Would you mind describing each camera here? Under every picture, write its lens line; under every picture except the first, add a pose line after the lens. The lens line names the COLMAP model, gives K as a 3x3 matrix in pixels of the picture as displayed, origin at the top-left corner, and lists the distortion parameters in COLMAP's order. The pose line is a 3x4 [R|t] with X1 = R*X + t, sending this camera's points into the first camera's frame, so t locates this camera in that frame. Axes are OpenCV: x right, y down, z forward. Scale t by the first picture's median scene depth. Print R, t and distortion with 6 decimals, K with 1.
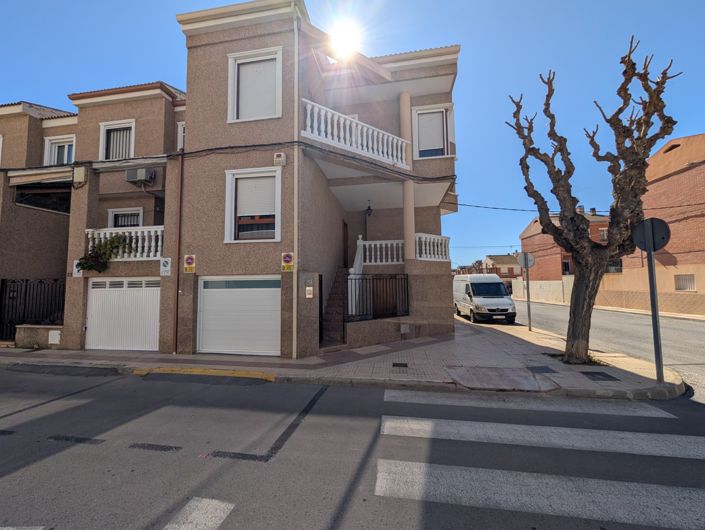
lens RADIAL K [[271.8, 0, 351.9], [0, 271.8, 265.1], [0, 0, 1]] dist [-0.000291, 0.000870]
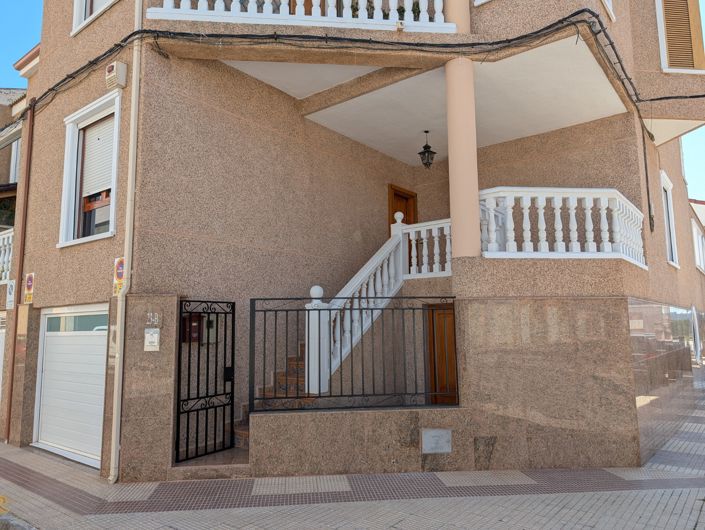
lens RADIAL K [[508.3, 0, 352.9], [0, 508.3, 265.7], [0, 0, 1]] dist [0.012732, 0.000177]
pose [[0.875072, -0.057302, -0.480589, 0.530077], [0.031372, 0.997594, -0.061824, 0.036090], [0.482976, 0.039023, 0.874764, 0.371255]]
